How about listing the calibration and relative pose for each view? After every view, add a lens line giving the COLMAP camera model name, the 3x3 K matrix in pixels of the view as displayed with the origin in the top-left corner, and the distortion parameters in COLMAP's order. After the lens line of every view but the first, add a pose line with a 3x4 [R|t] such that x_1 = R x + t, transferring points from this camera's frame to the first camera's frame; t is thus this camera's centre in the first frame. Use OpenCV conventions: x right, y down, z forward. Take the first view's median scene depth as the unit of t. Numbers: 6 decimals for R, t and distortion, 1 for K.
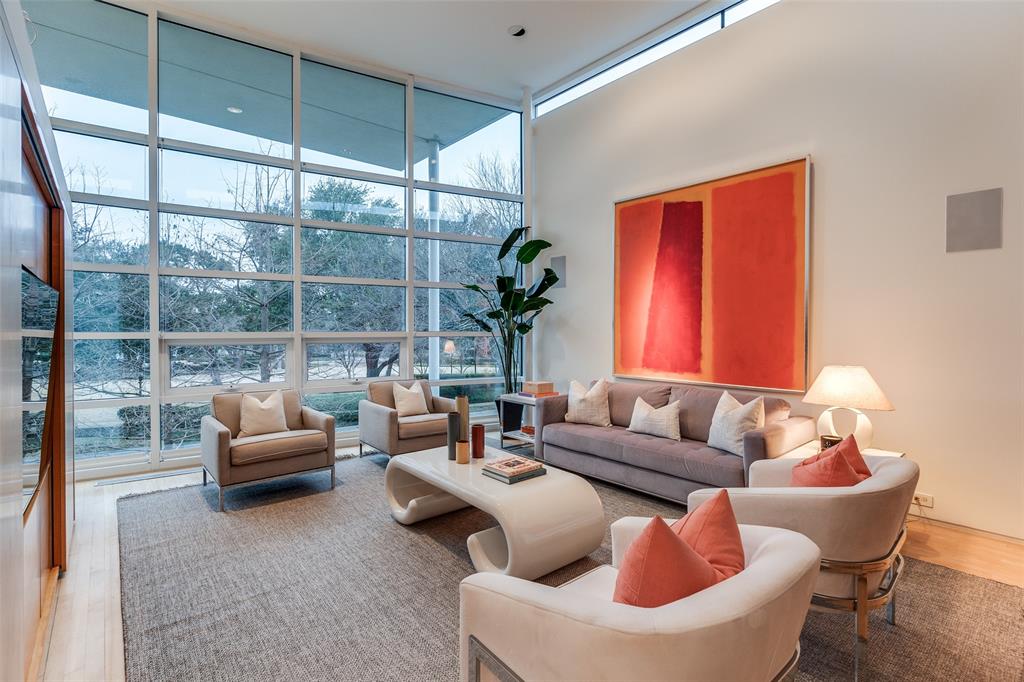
lens RADIAL K [[474.6, 0, 523.5], [0, 474.6, 333.9], [0, 0, 1]] dist [-0.003497, -0.000439]
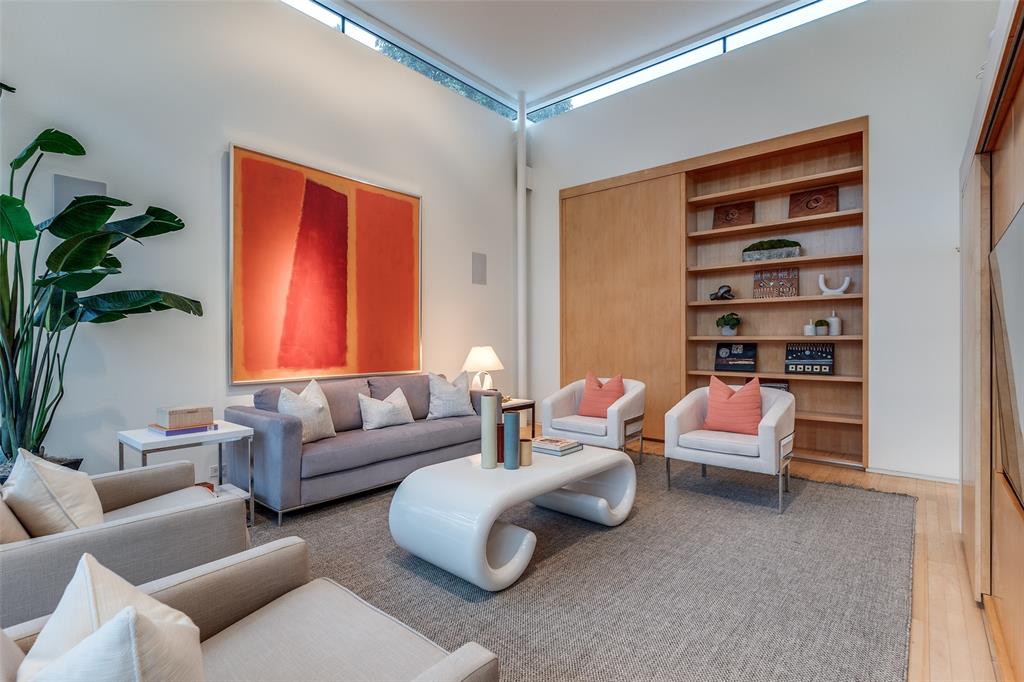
lens RADIAL K [[484.3, 0, 515.5], [0, 484.3, 341.9], [0, 0, 1]] dist [-0.001144, 0.000160]
pose [[-0.139561, -0.010683, 0.990156, -0.679504], [0.010048, 0.999875, 0.012204, 0.022495], [-0.990162, 0.011652, -0.139436, 0.768210]]
